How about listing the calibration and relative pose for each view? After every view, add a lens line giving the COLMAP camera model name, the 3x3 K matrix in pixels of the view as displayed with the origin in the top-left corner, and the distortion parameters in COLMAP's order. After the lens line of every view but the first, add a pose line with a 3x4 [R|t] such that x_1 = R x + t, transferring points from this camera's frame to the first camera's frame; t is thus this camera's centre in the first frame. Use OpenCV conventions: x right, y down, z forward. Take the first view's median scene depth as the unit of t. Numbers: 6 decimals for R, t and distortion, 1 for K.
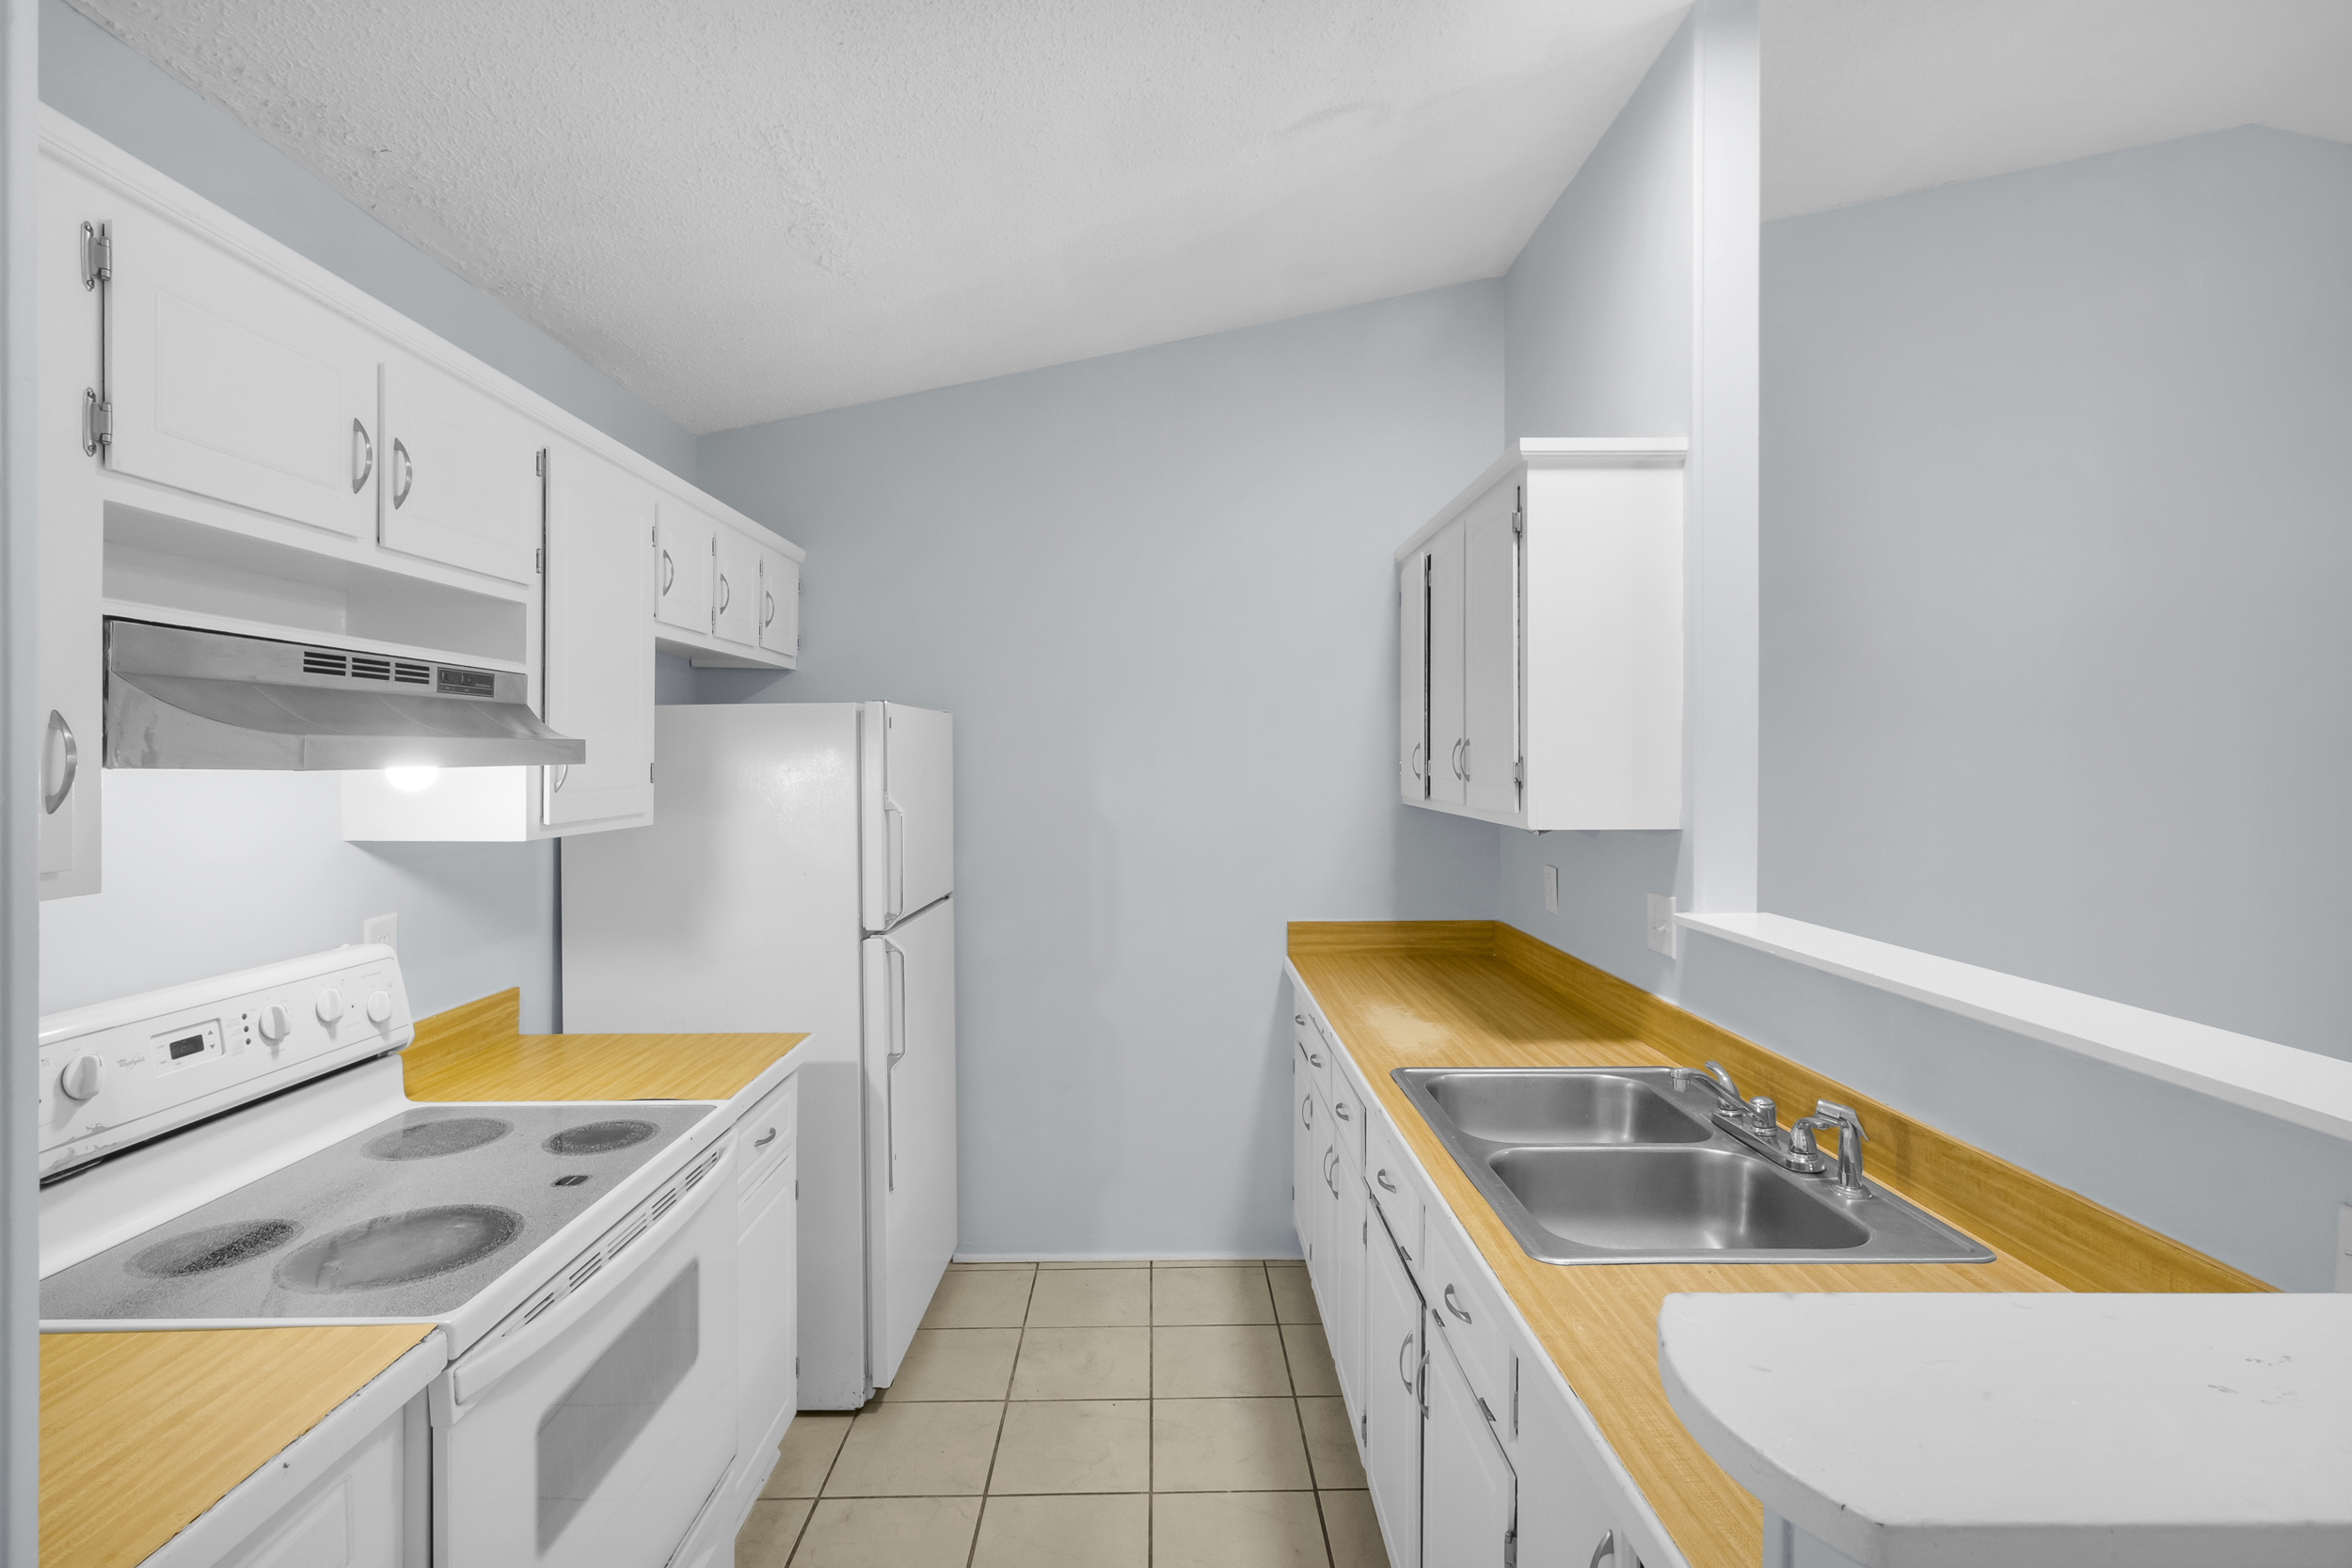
lens RADIAL K [[1119.6, 0, 1181.4], [0, 1119.6, 757.9], [0, 0, 1]] dist [0.002802, 0.000158]
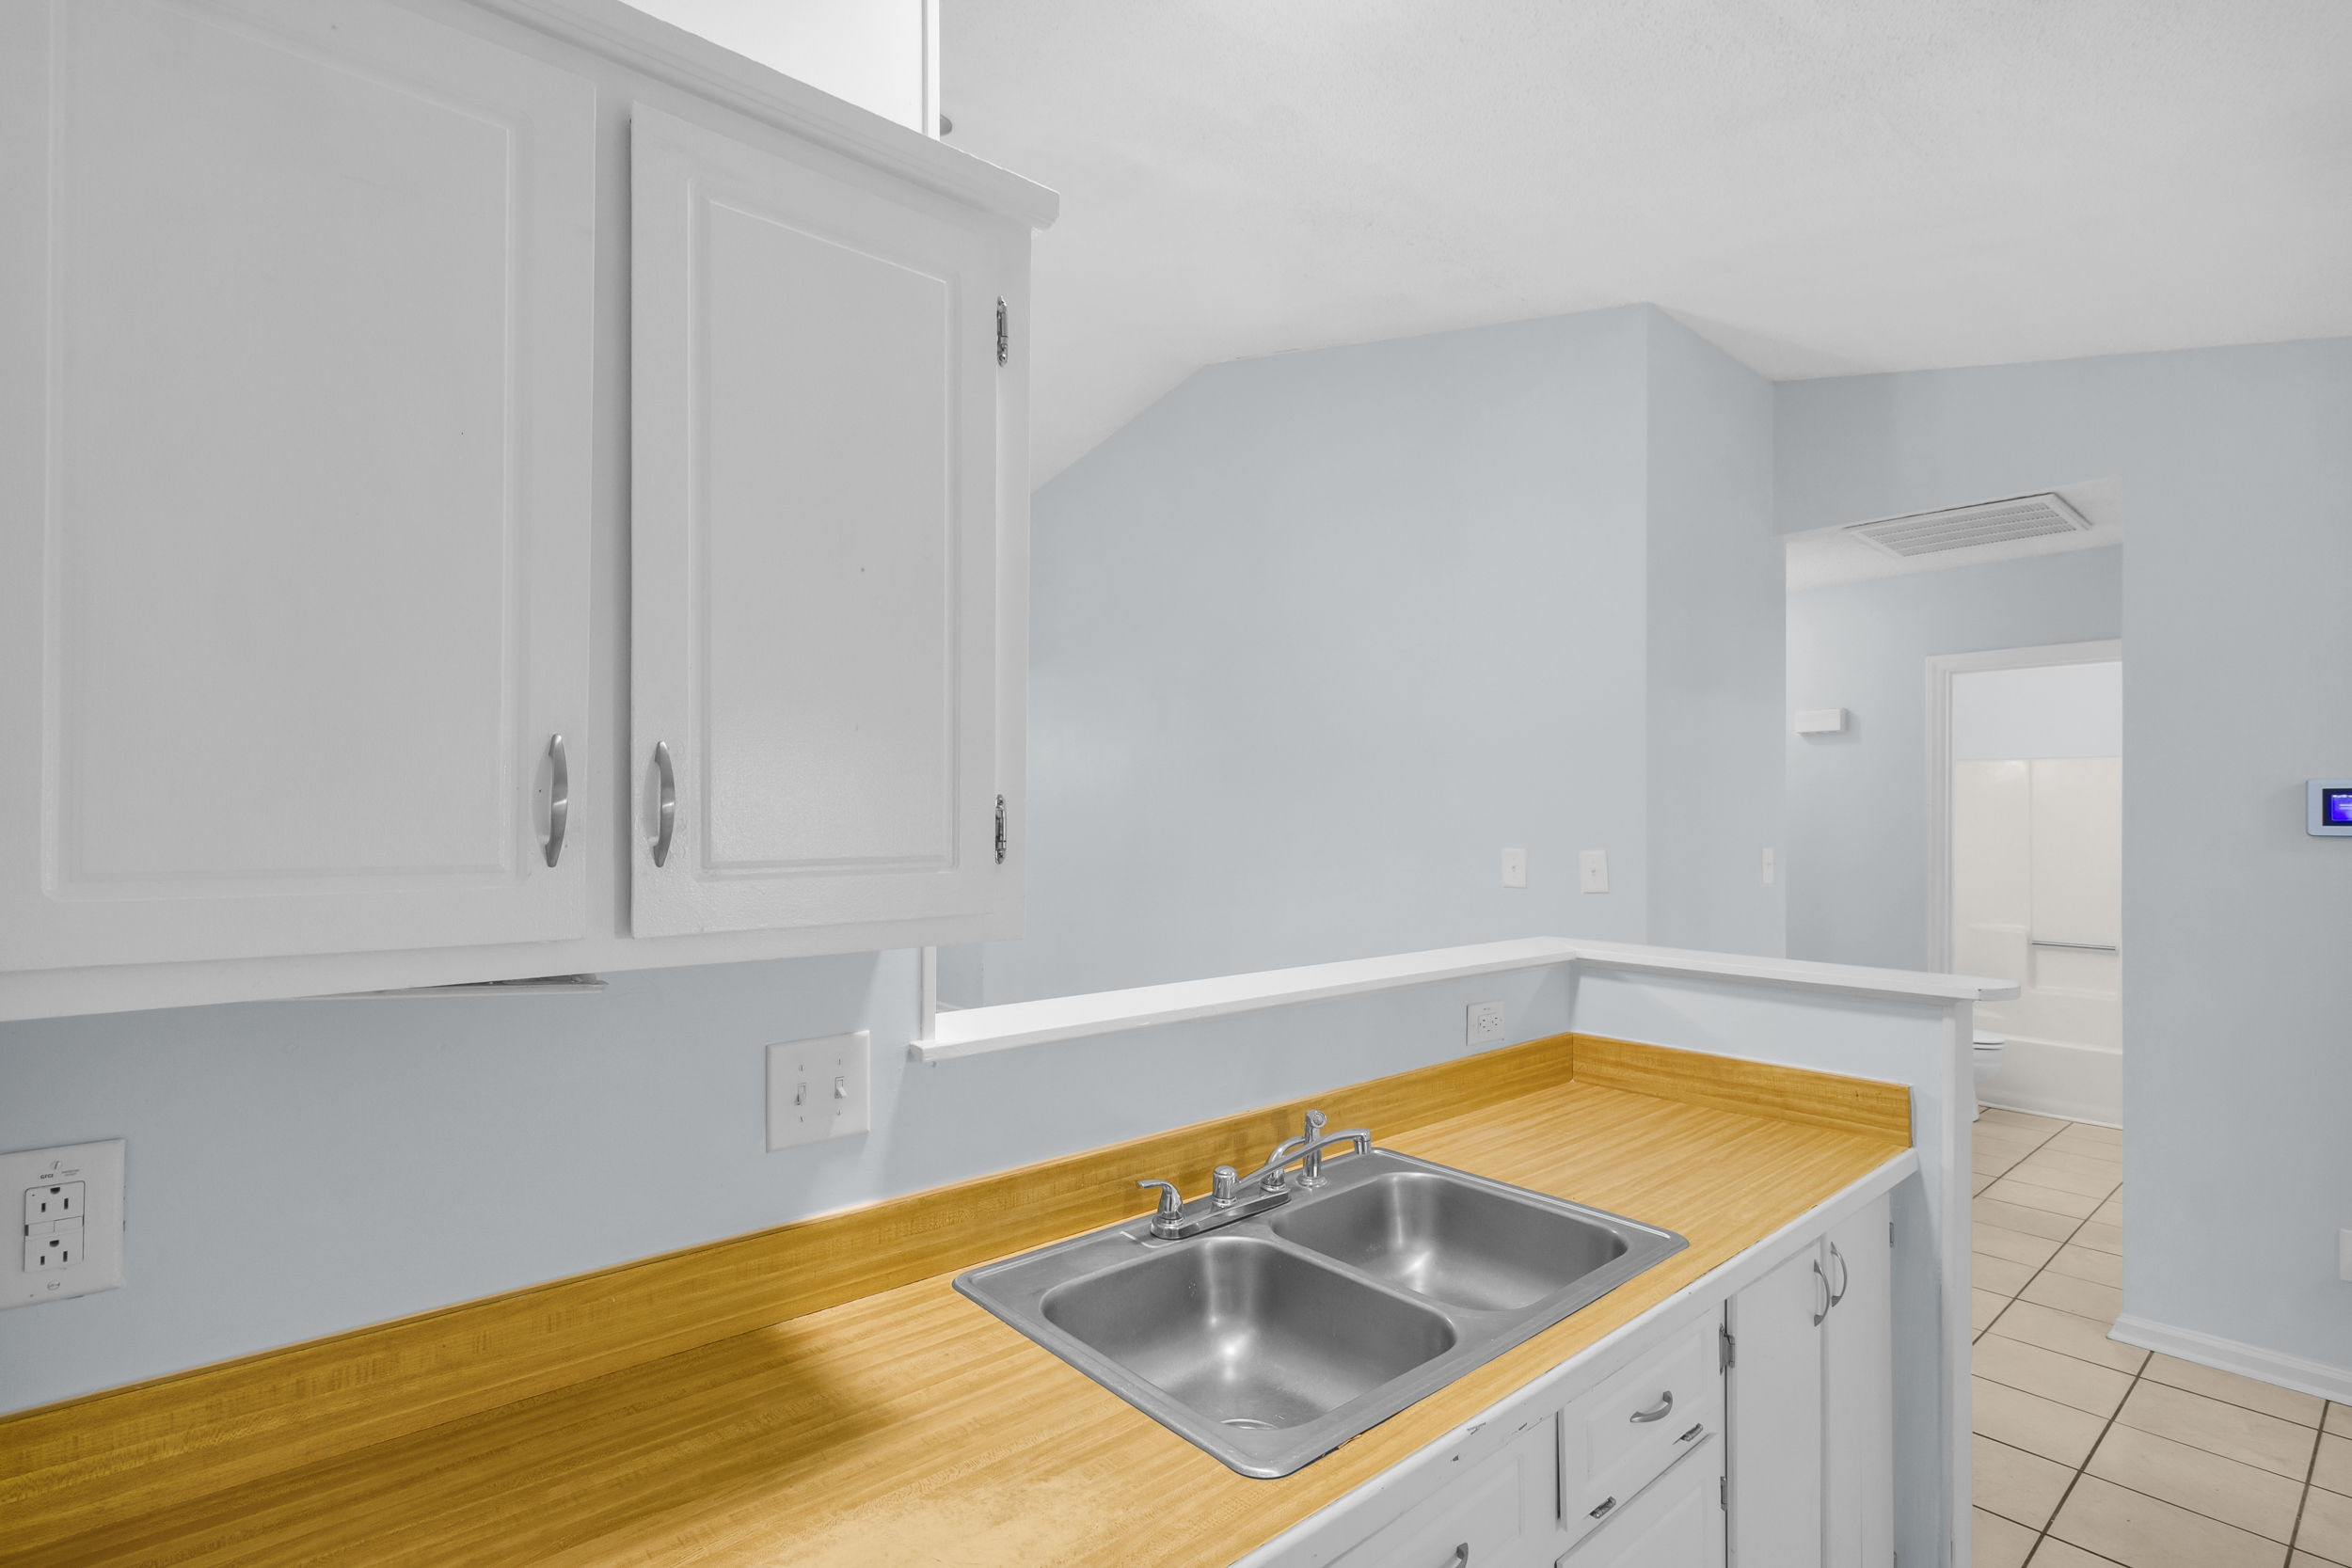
lens RADIAL K [[1119.2, 0, 1181.5], [0, 1119.2, 814.8], [0, 0, 1]] dist [0.000043, 0.000007]
pose [[-0.639742, -0.001891, 0.768587, -0.135481], [-0.000416, 0.999998, 0.002114, 0.007592], [-0.768589, 0.001032, -0.639742, 1.276929]]
